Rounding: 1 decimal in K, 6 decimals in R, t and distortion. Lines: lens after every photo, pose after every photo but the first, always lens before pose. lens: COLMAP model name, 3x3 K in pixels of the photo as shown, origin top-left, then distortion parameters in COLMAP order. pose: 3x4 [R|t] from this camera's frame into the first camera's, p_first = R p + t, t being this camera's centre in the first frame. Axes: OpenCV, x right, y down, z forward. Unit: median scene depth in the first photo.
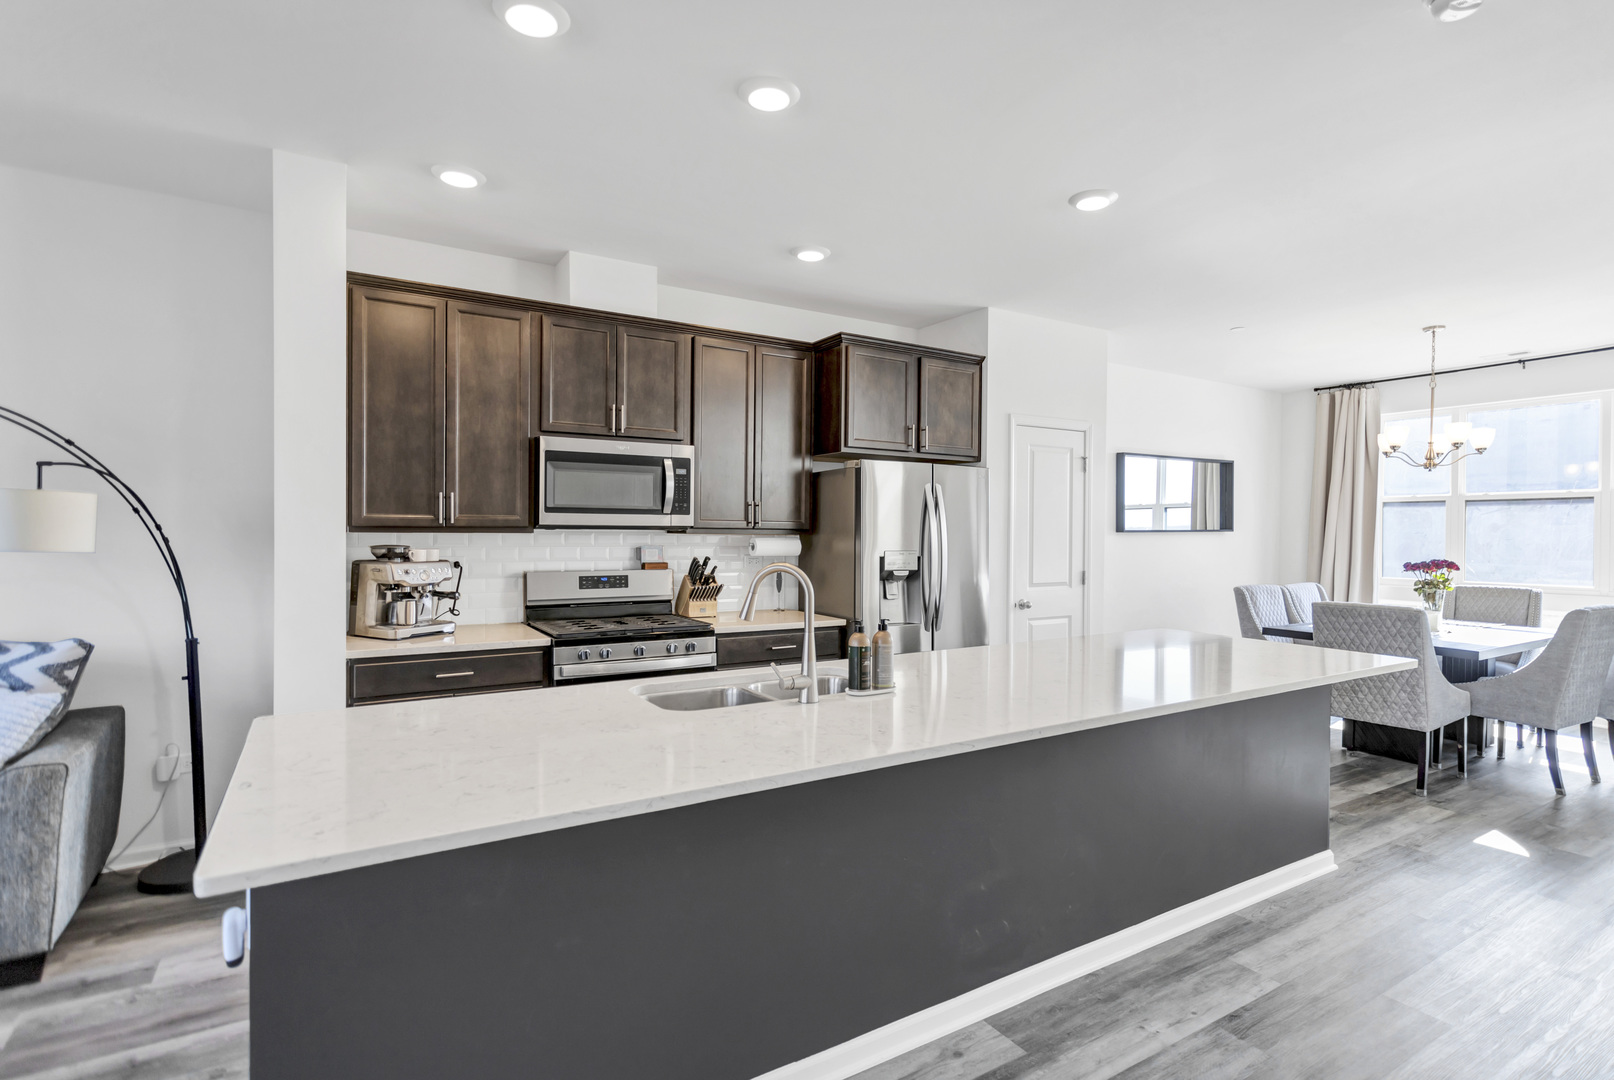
lens RADIAL K [[798.3, 0, 807.0], [0, 798.3, 540.0], [0, 0, 1]] dist [-0.002767, 0.000598]
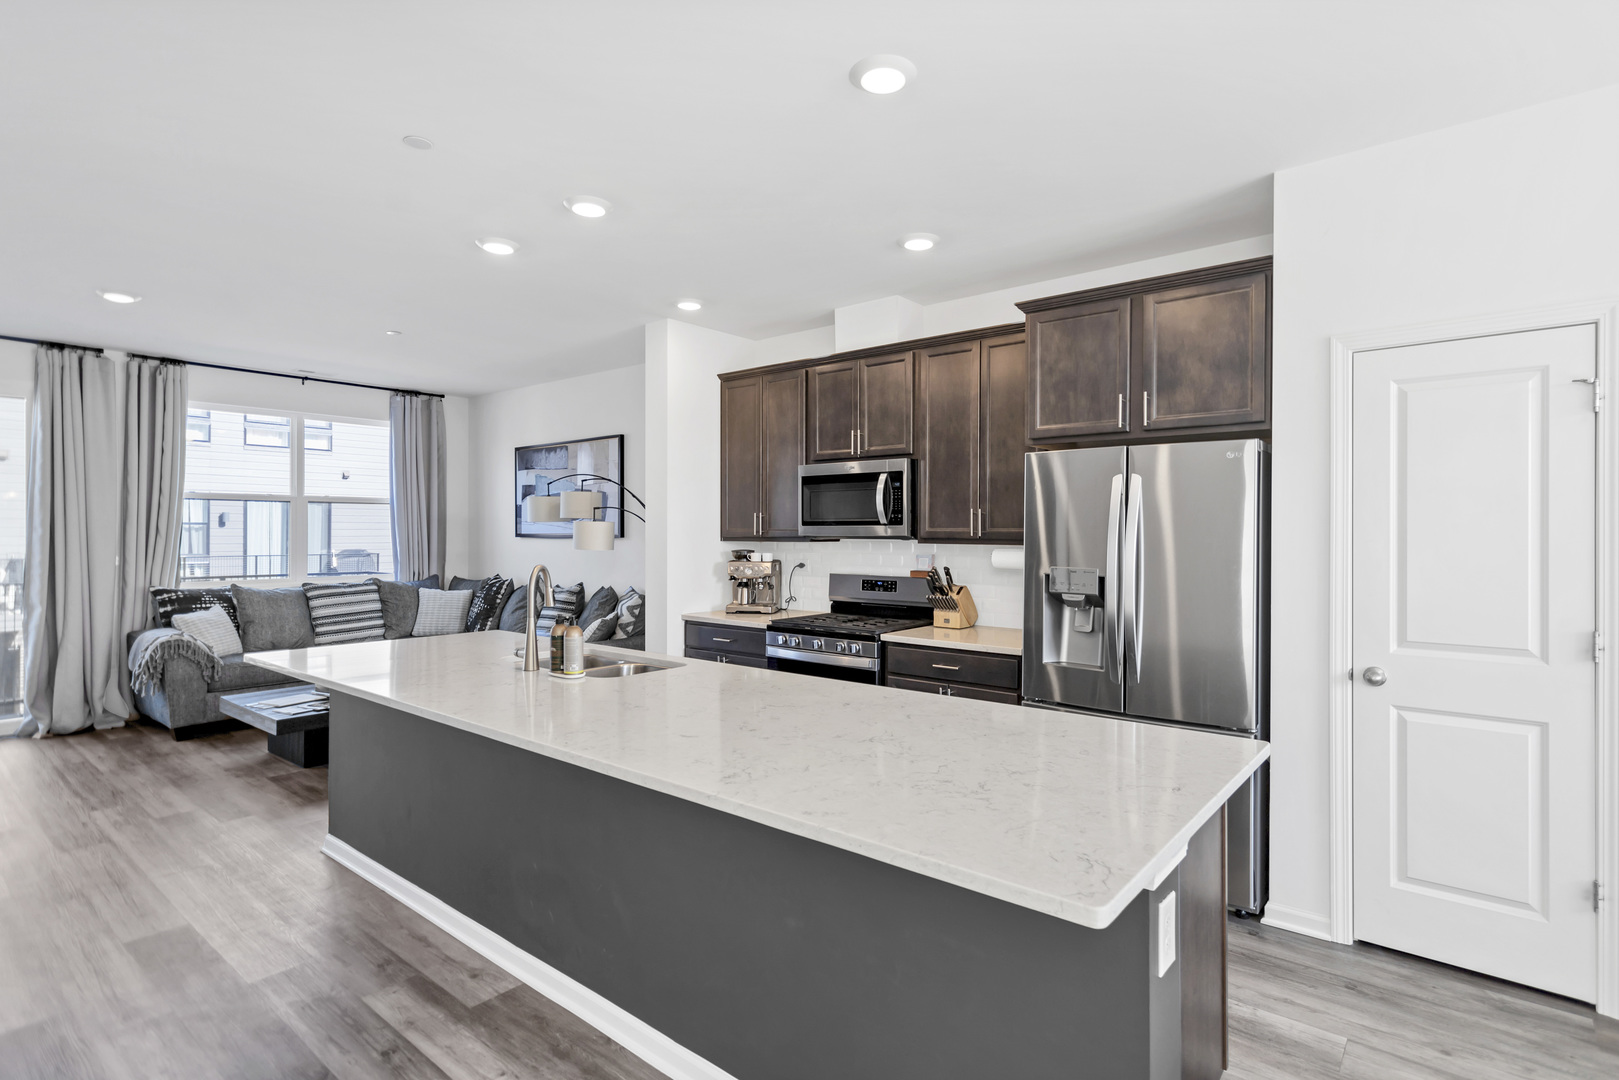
lens RADIAL K [[787.0, 0, 842.3], [0, 787.0, 526.5], [0, 0, 1]] dist [0.003537, 0.000849]
pose [[0.351189, -0.016023, -0.936167, 0.850249], [-0.014010, 0.999652, -0.022365, -0.006186], [0.936200, 0.020970, 0.350842, 0.615505]]
